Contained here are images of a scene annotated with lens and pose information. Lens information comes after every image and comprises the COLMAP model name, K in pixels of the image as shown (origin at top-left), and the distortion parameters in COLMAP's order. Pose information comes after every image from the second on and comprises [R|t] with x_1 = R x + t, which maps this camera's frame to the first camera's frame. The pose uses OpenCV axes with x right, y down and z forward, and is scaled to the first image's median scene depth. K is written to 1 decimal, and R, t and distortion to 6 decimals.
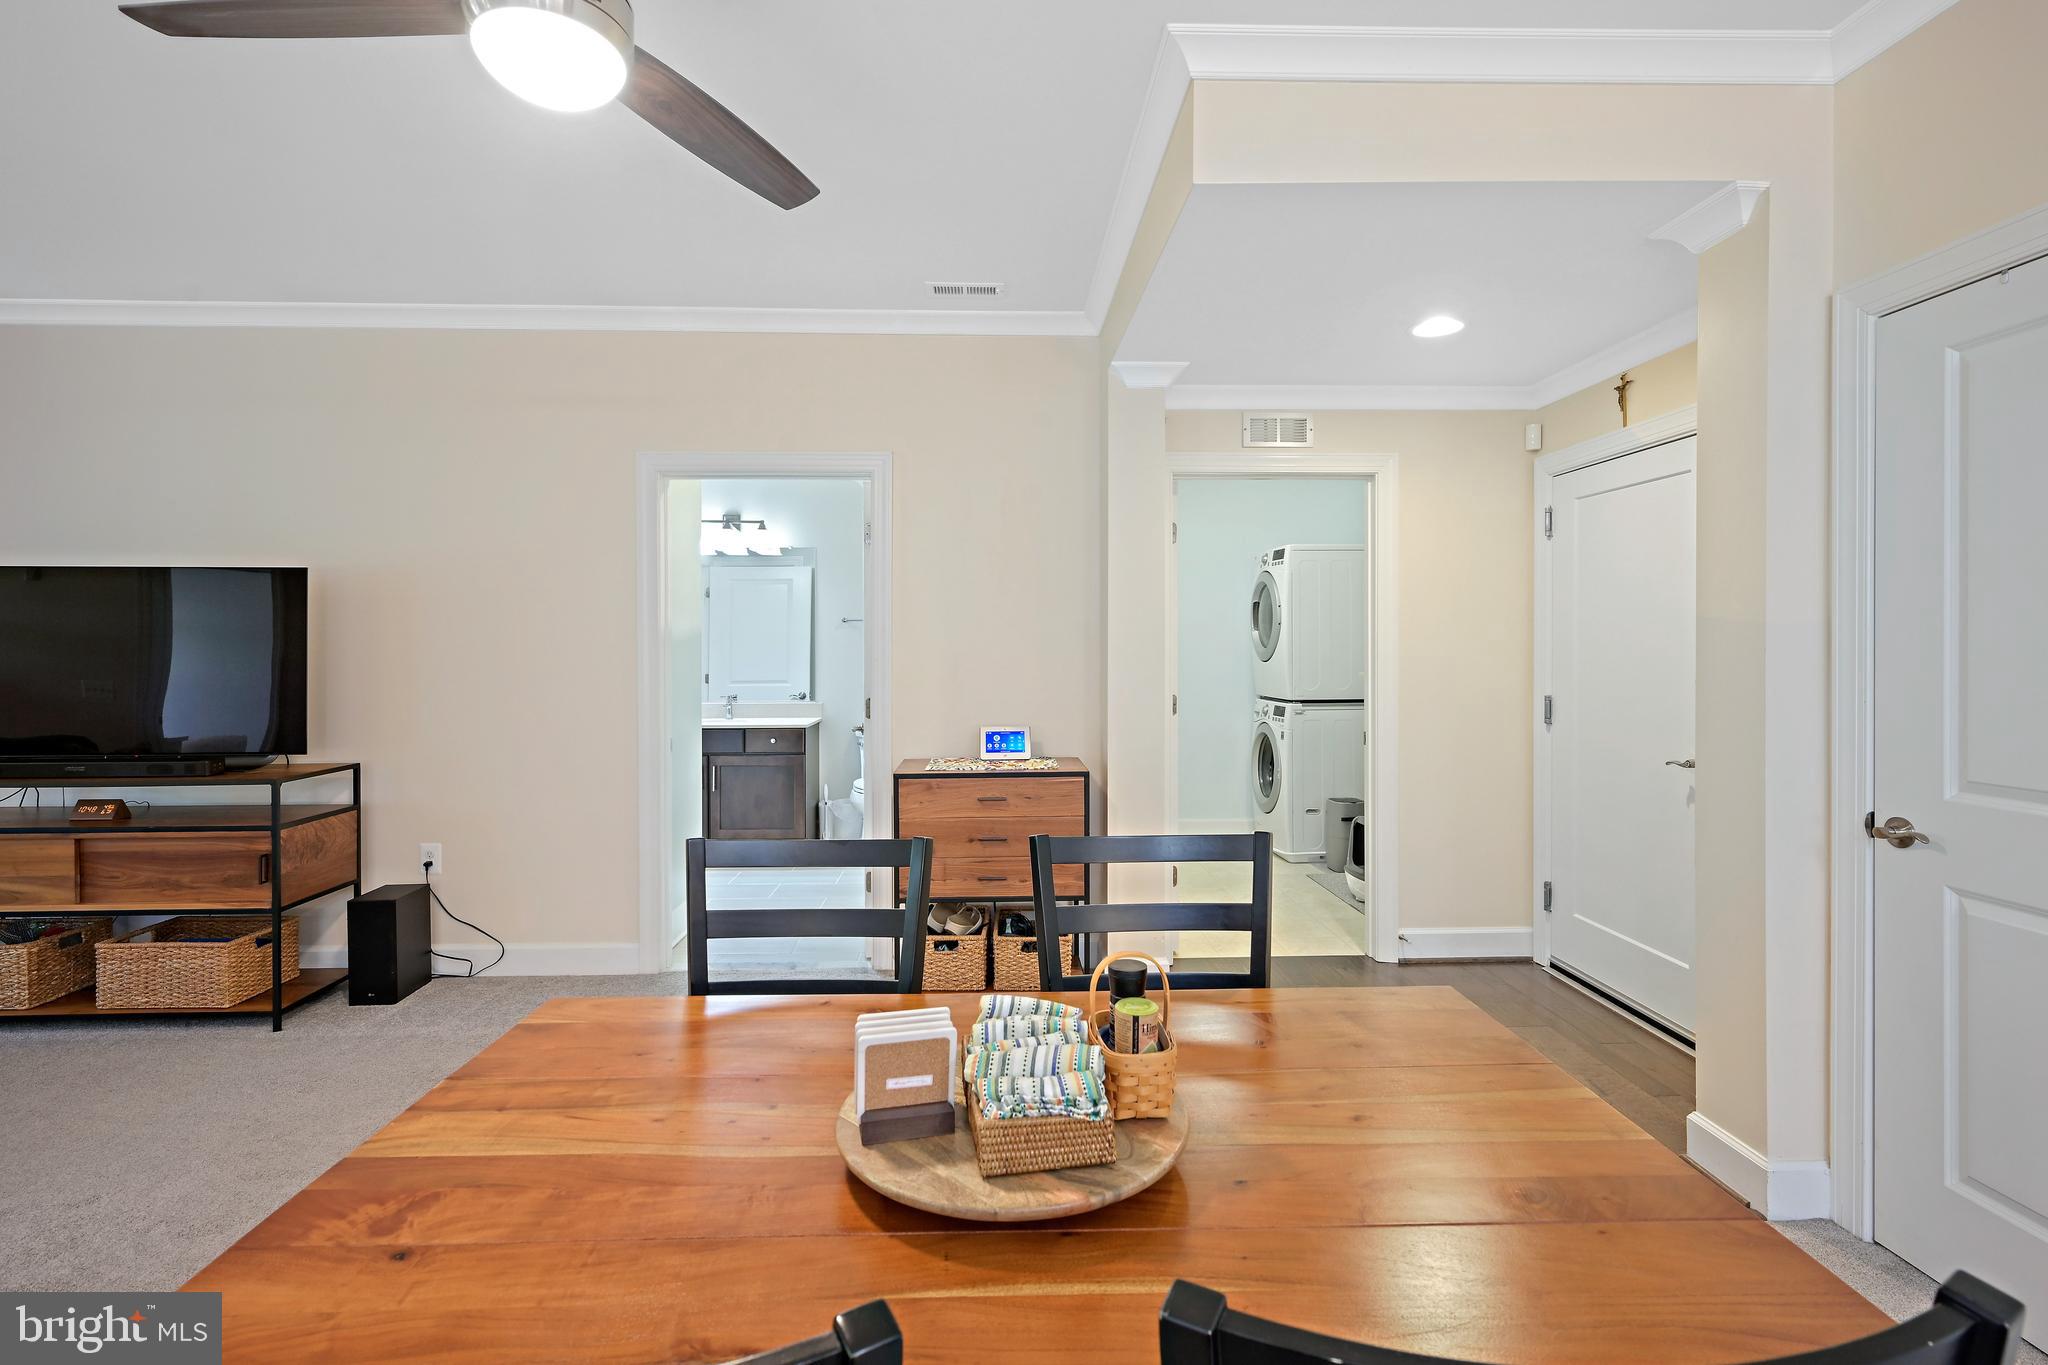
lens RADIAL K [[967.3, 0, 1026.7], [0, 967.3, 649.1], [0, 0, 1]] dist [-0.000313, -0.000065]
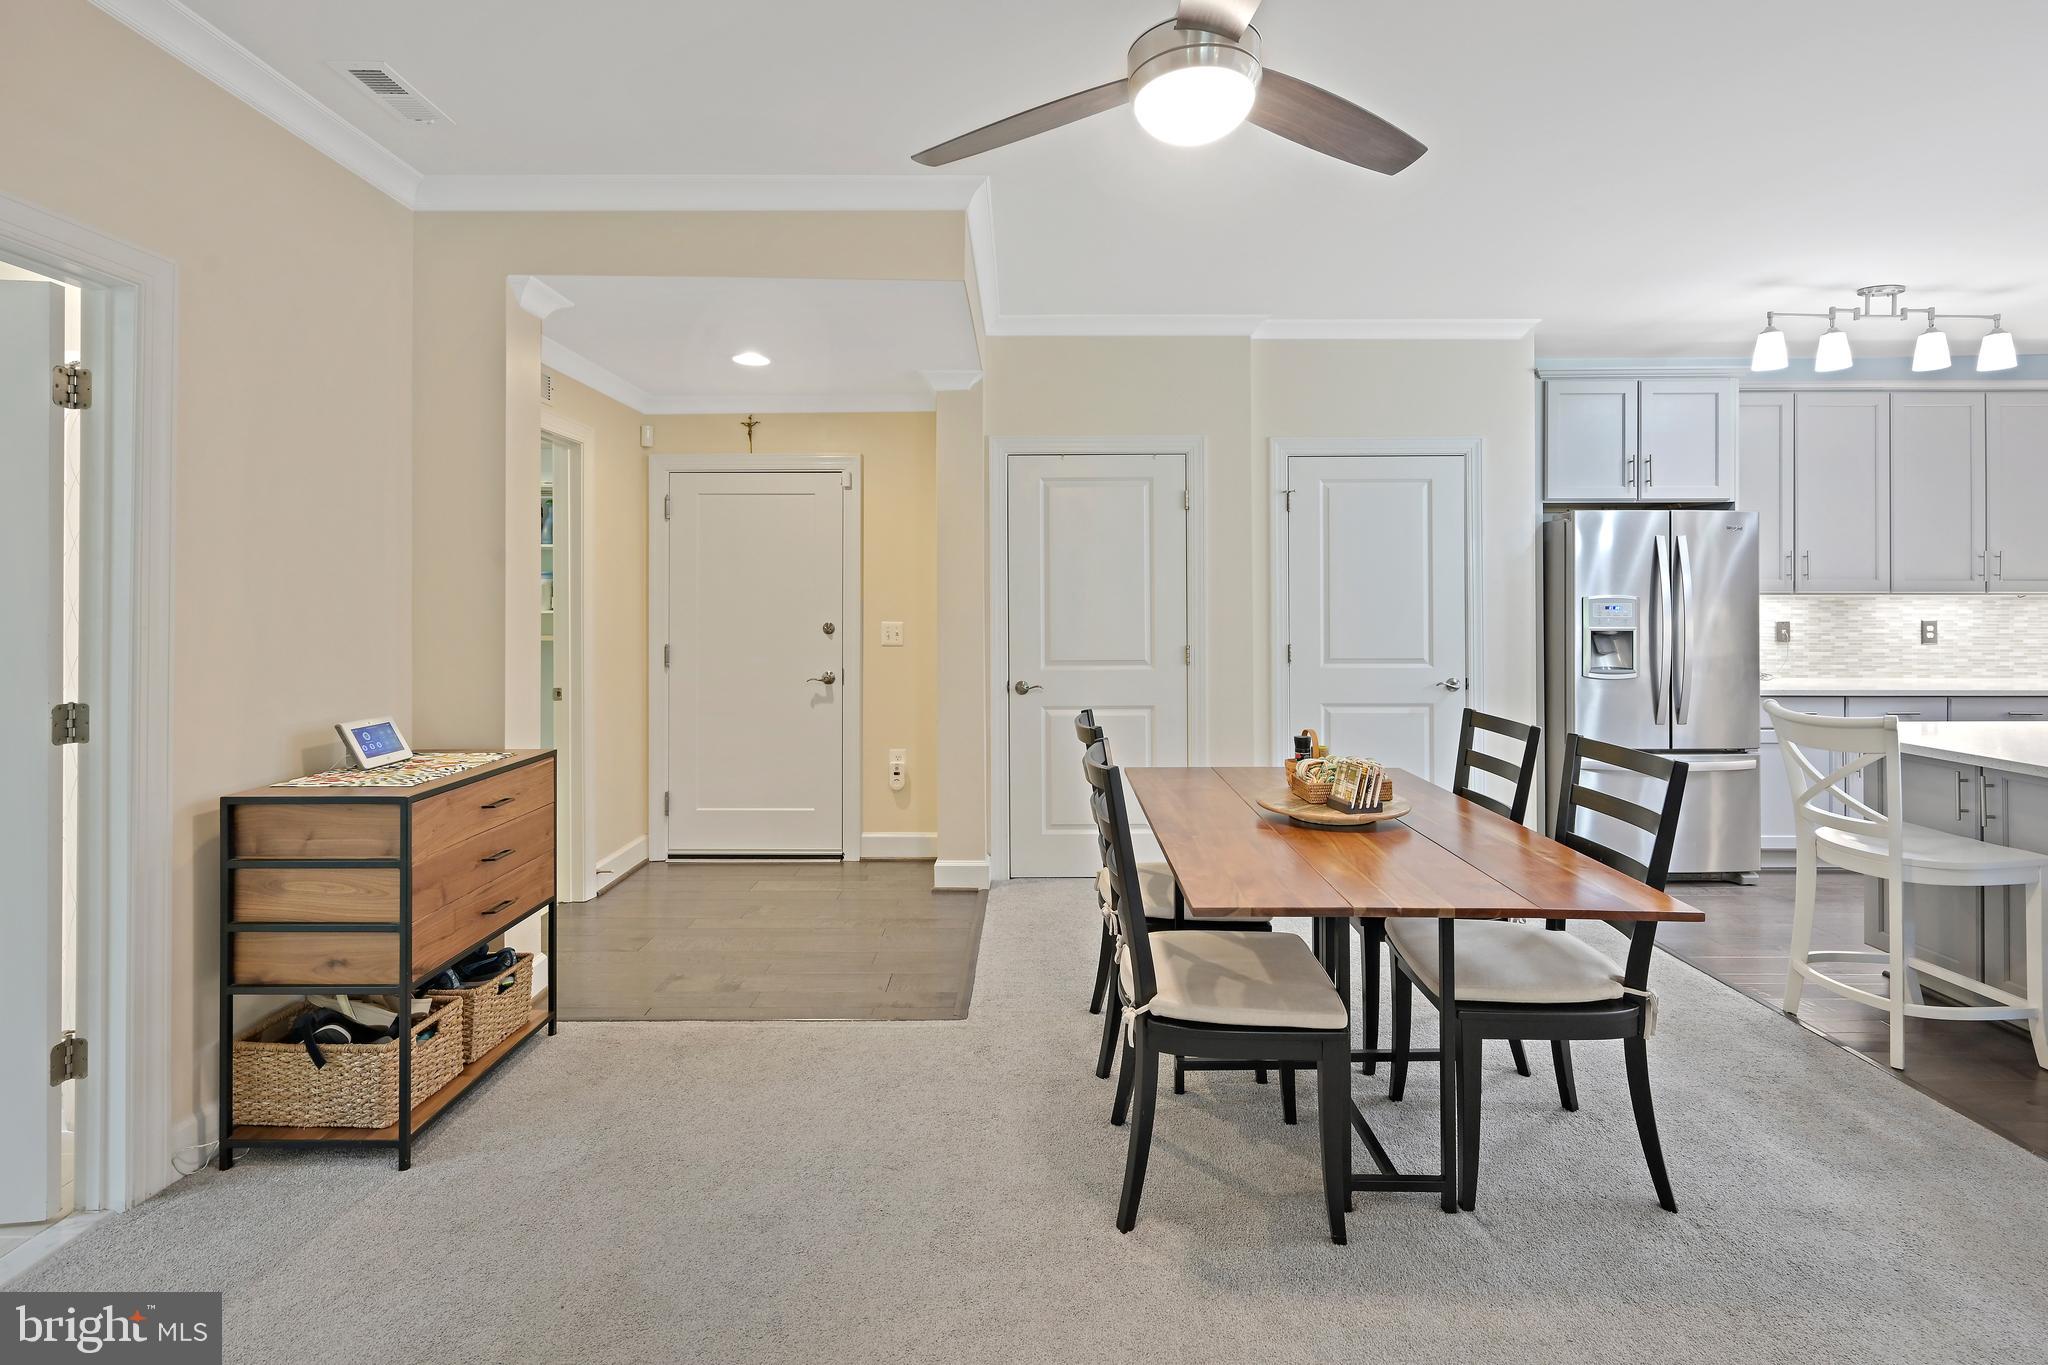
lens RADIAL K [[988.8, 0, 993.9], [0, 988.8, 589.8], [0, 0, 1]] dist [0.000678, 0.000019]
pose [[0.025081, 0.015290, 0.999568, -0.737428], [0.004729, 0.999870, -0.015413, -0.001251], [-0.999674, 0.005114, 0.025005, 0.532736]]
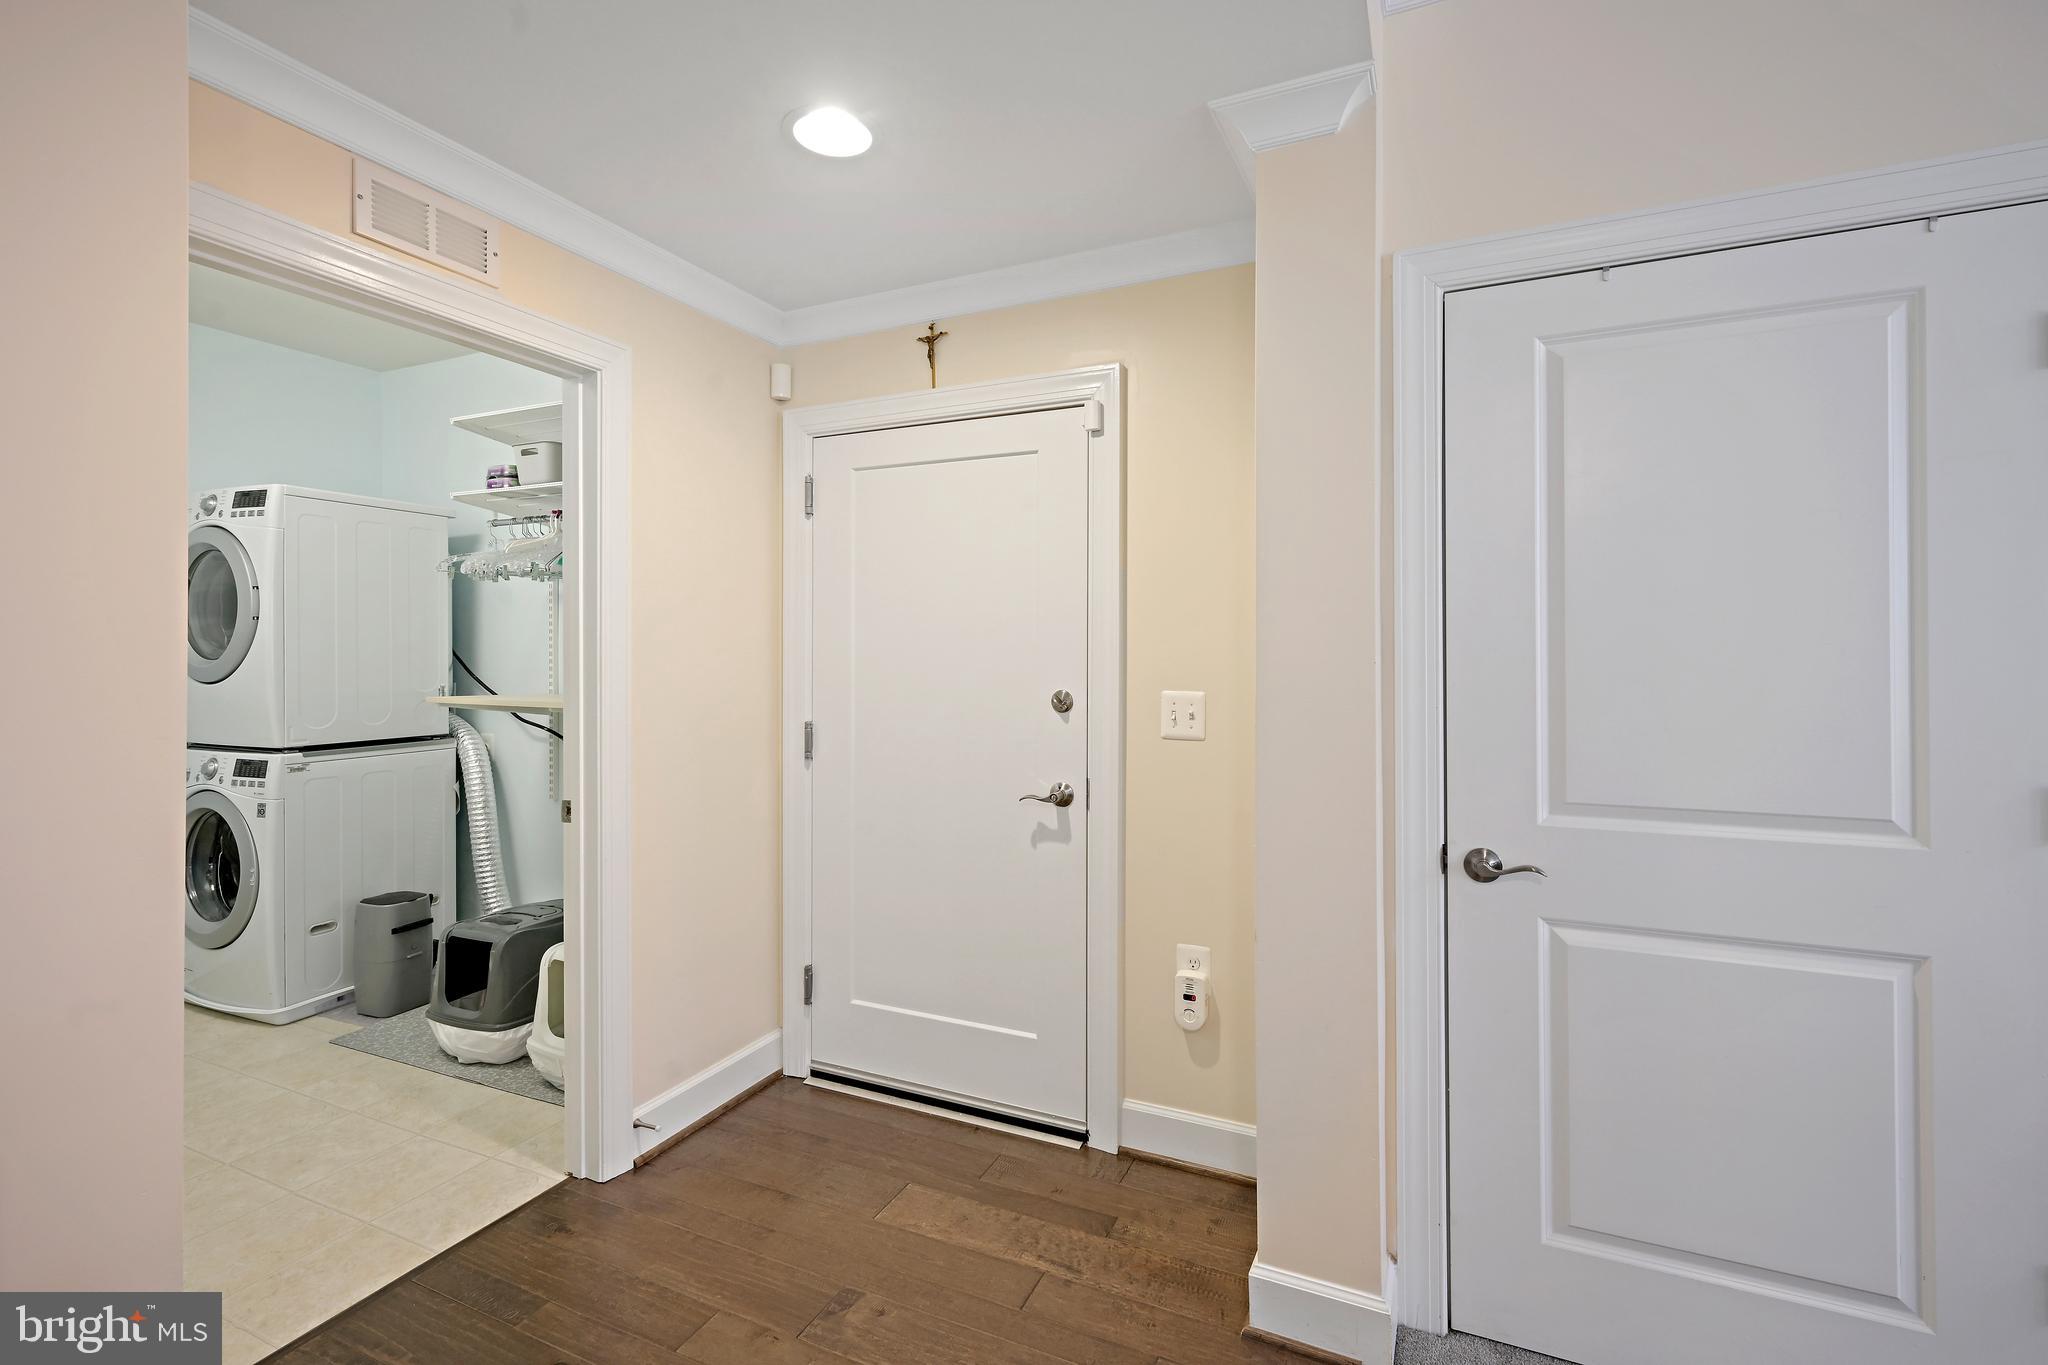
lens RADIAL K [[886.7, 0, 989.9], [0, 886.7, 655.7], [0, 0, 1]] dist [0.002779, 0.000269]
pose [[0.450460, 0.003026, 0.892792, -0.022942], [0.001294, 0.999991, -0.004042, -0.001283], [-0.892796, 0.002976, 0.450452, 0.548631]]
